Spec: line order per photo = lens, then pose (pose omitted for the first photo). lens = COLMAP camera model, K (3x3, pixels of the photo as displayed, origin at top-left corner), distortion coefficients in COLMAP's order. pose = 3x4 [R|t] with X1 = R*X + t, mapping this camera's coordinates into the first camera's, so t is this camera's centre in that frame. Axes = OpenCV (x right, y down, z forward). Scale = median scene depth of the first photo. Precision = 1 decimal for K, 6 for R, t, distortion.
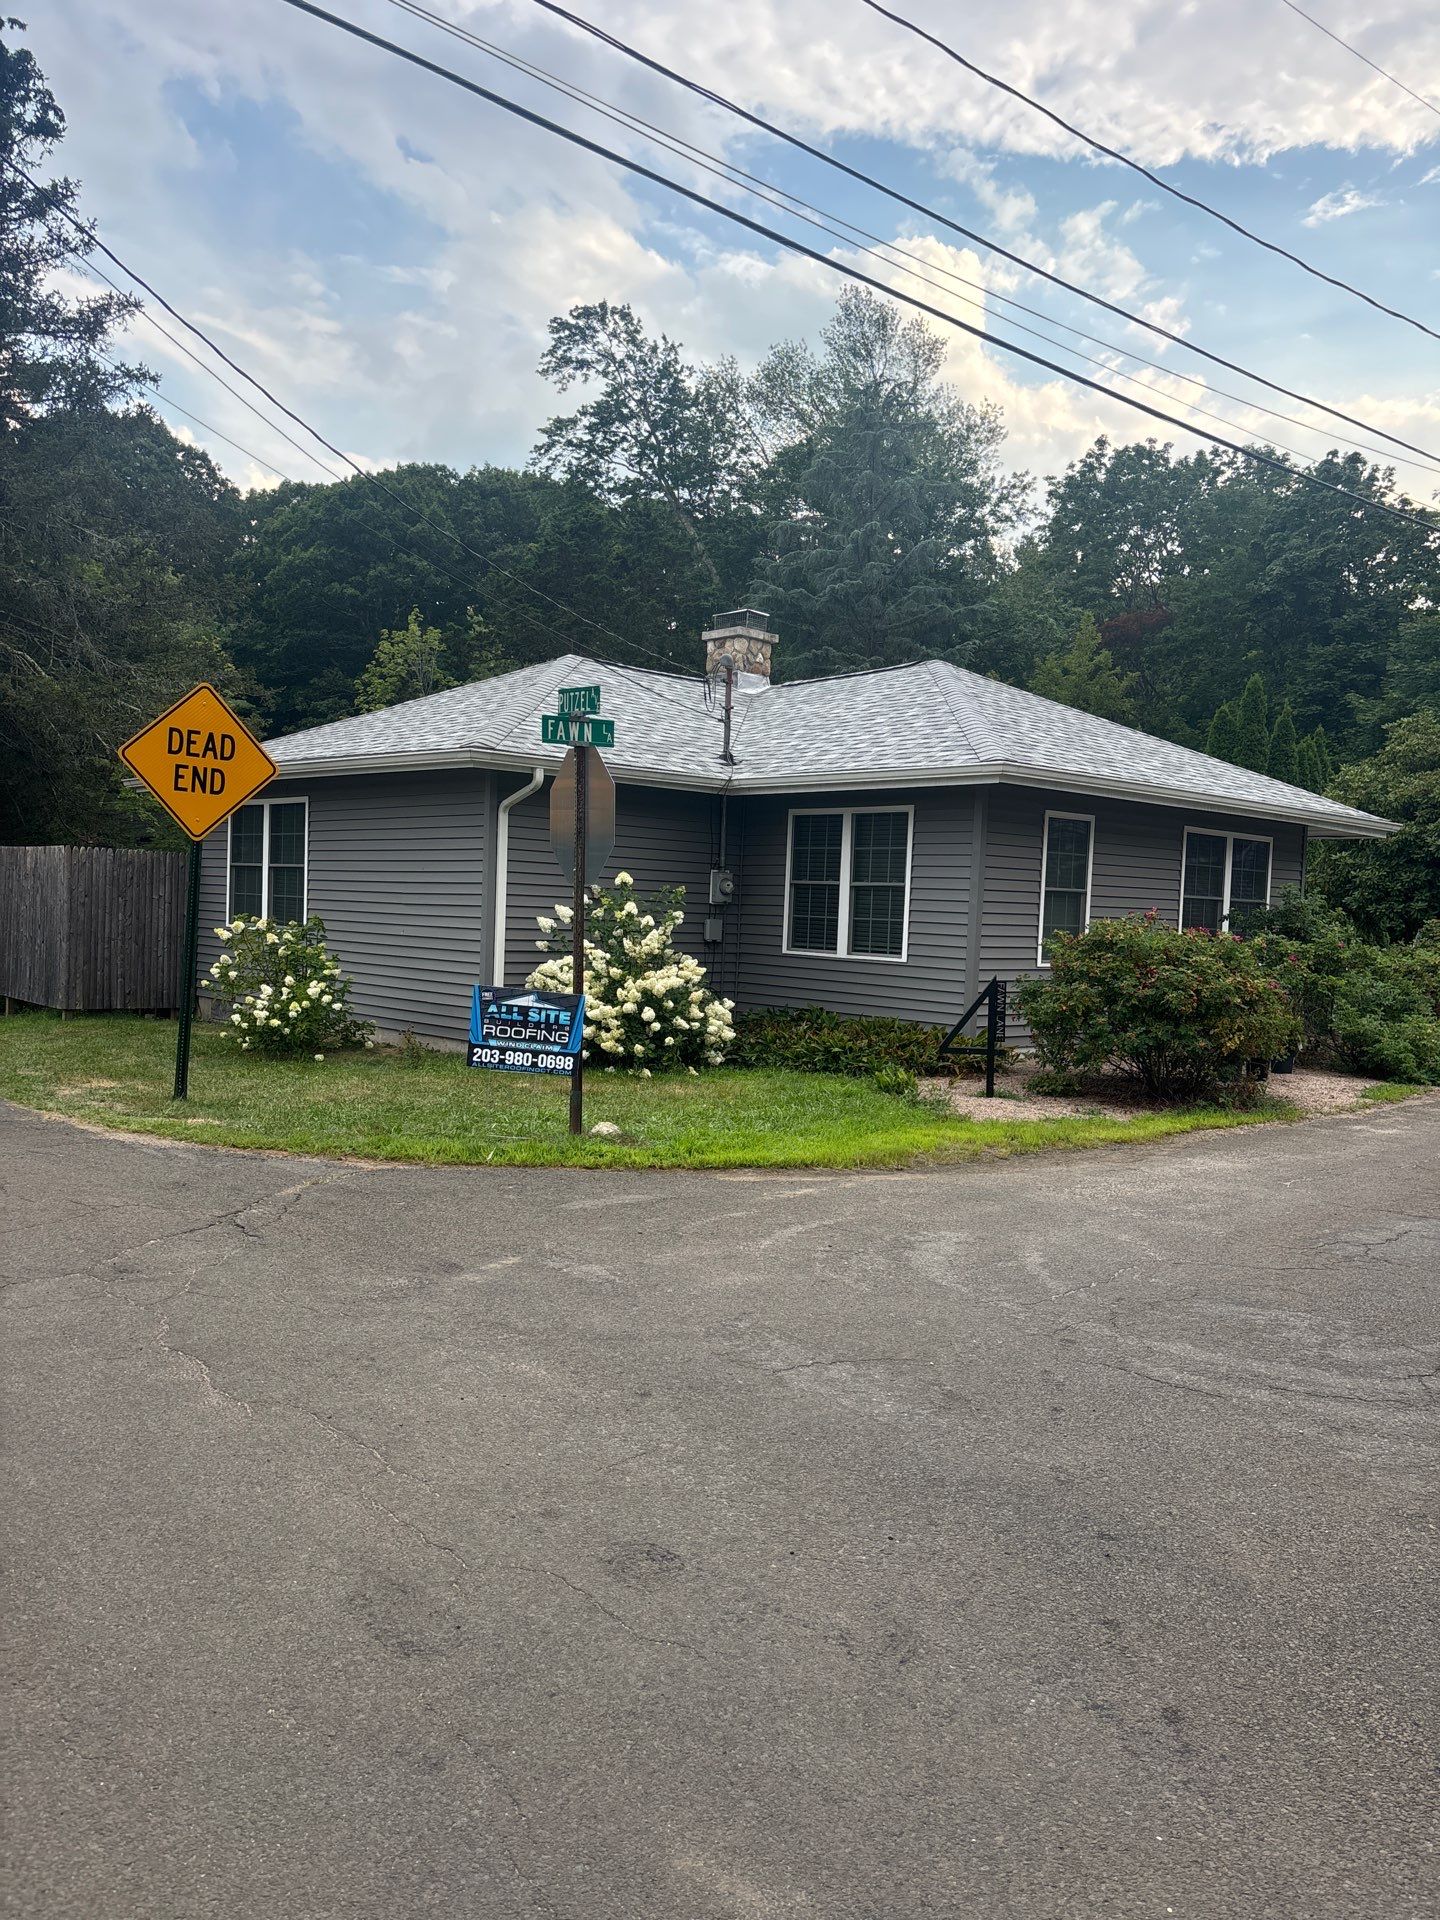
lens RADIAL K [[1438.8, 0, 719.7], [0, 1438.8, 967.2], [0, 0, 1]] dist [0.021252, -0.001231]
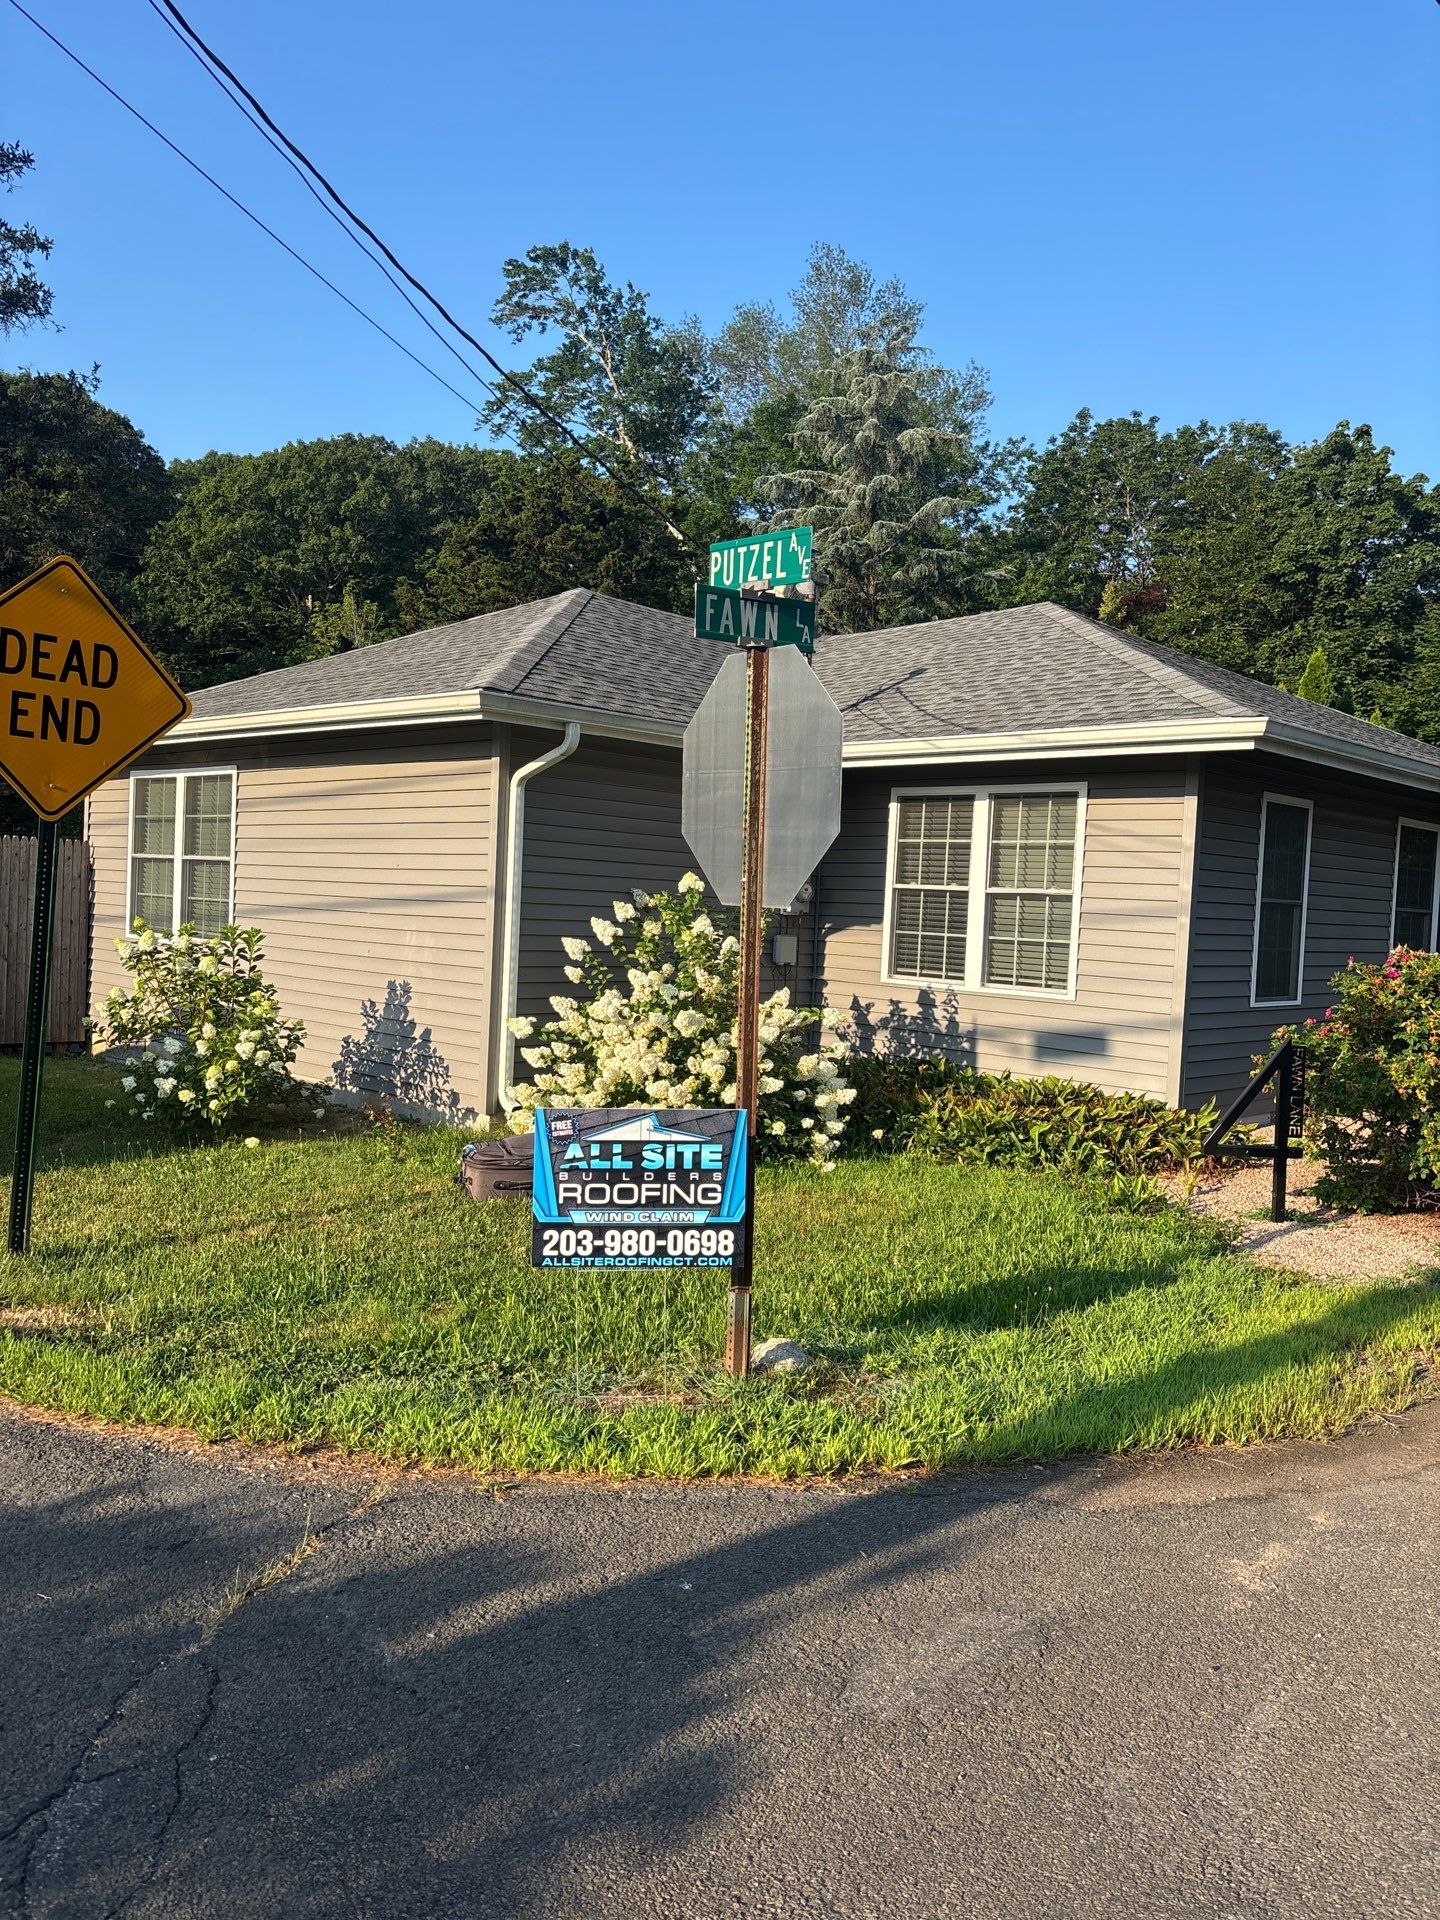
lens RADIAL K [[1438.8, 0, 713.6], [0, 1438.8, 953.2], [0, 0, 1]] dist [0.021252, -0.001231]
pose [[0.999033, 0.006935, 0.043421, -0.021624], [-0.006804, 0.999972, -0.003163, -0.006245], [-0.043442, 0.002864, 0.999052, 0.075071]]
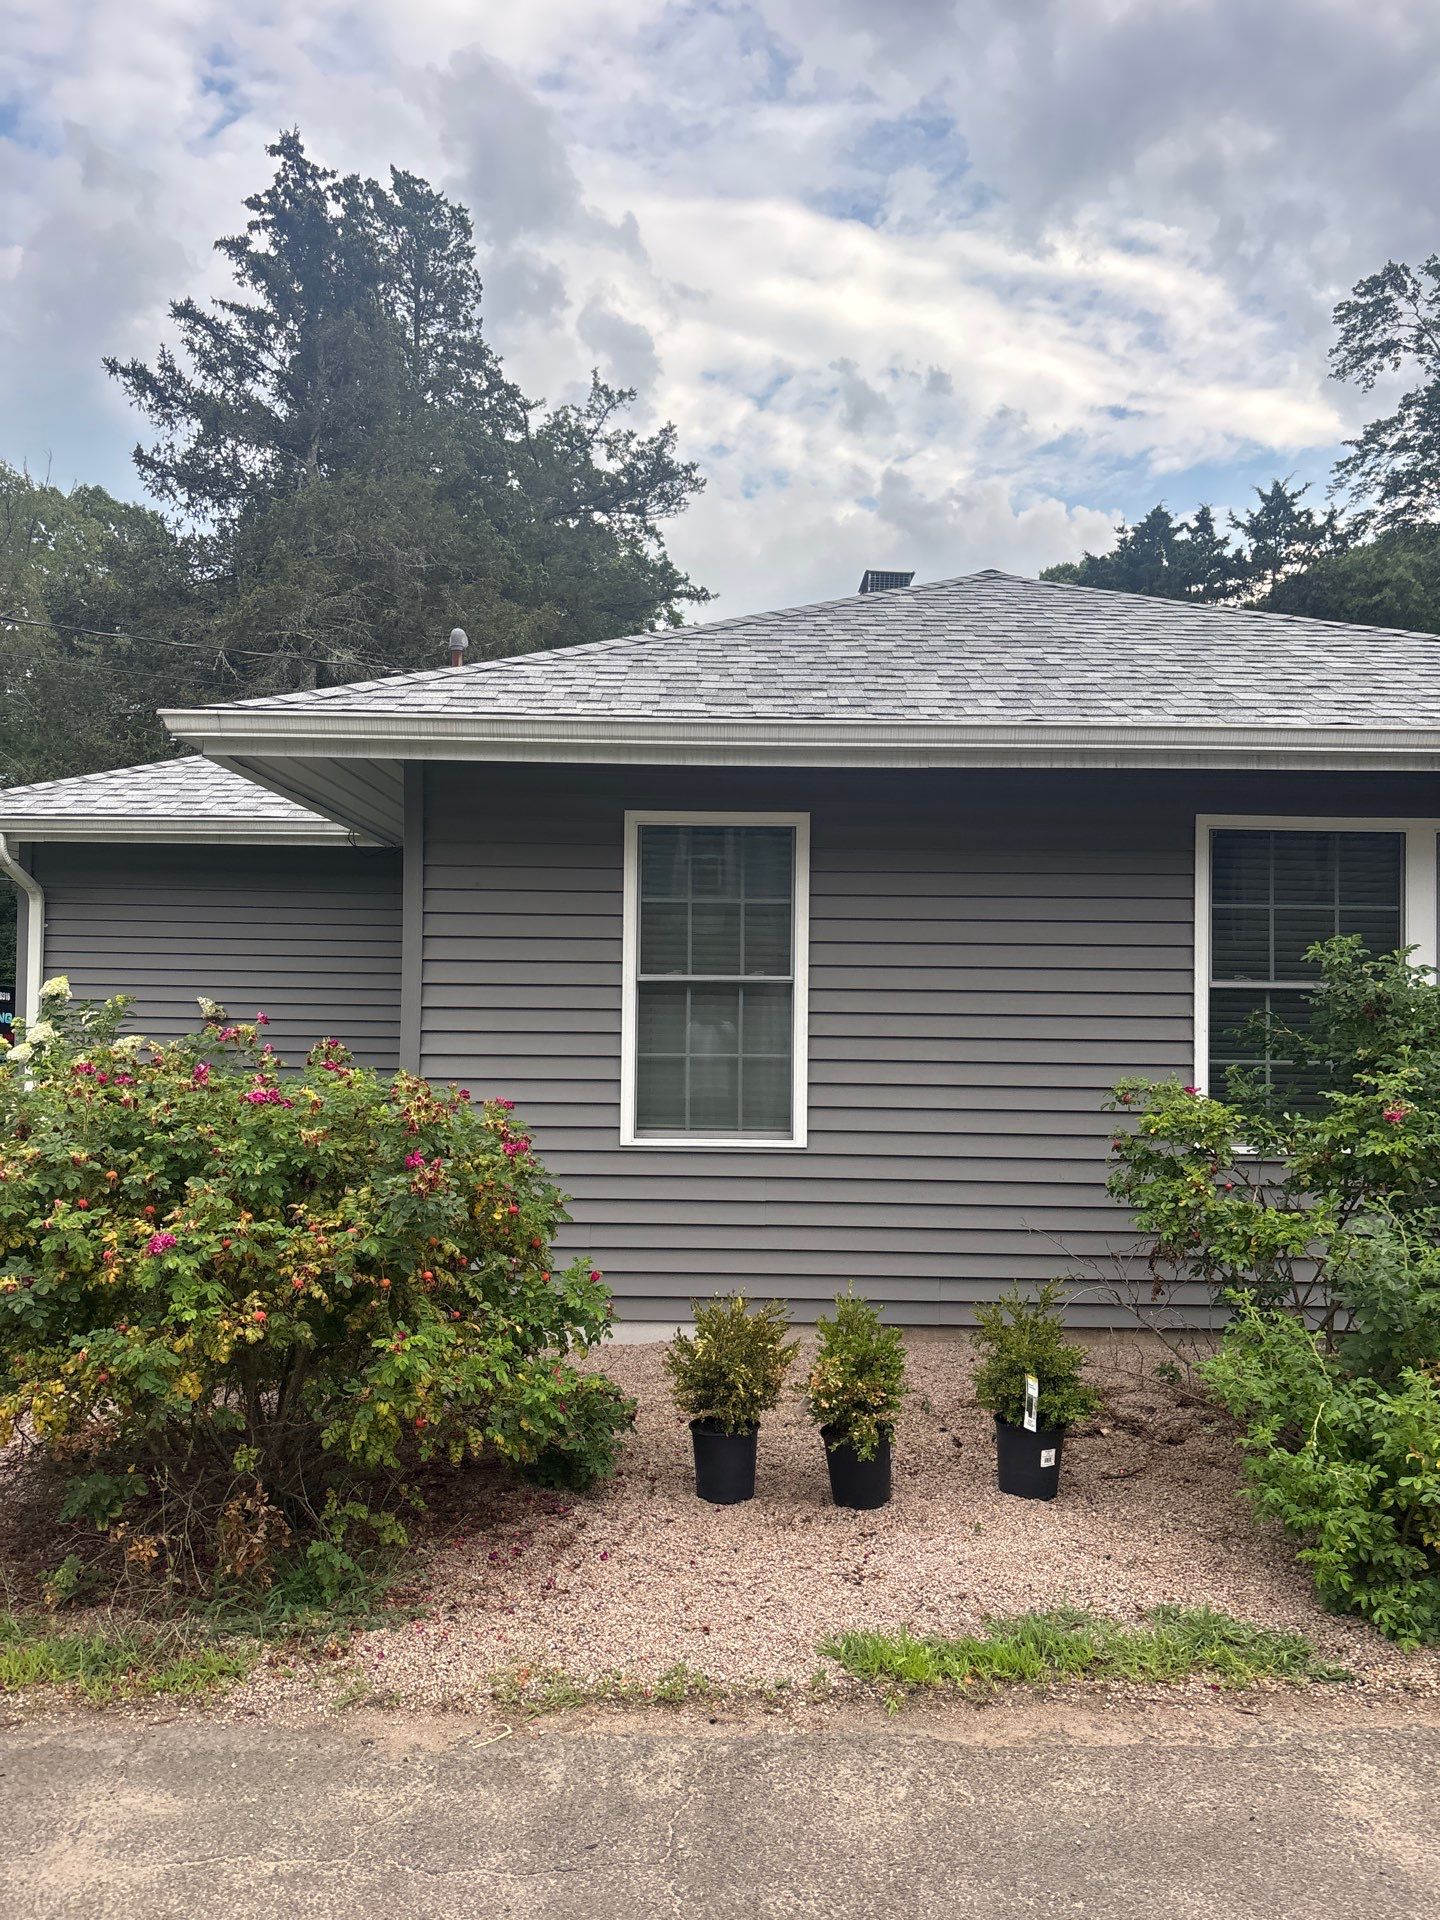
lens RADIAL K [[1438.8, 0, 724.3], [0, 1438.8, 965.2], [0, 0, 1]] dist [0.021252, -0.001231]
pose [[0.749563, -0.051406, -0.659934, 0.146047], [-0.004728, 0.996539, -0.082997, -0.005238], [0.661916, 0.065332, 0.746725, 0.175109]]
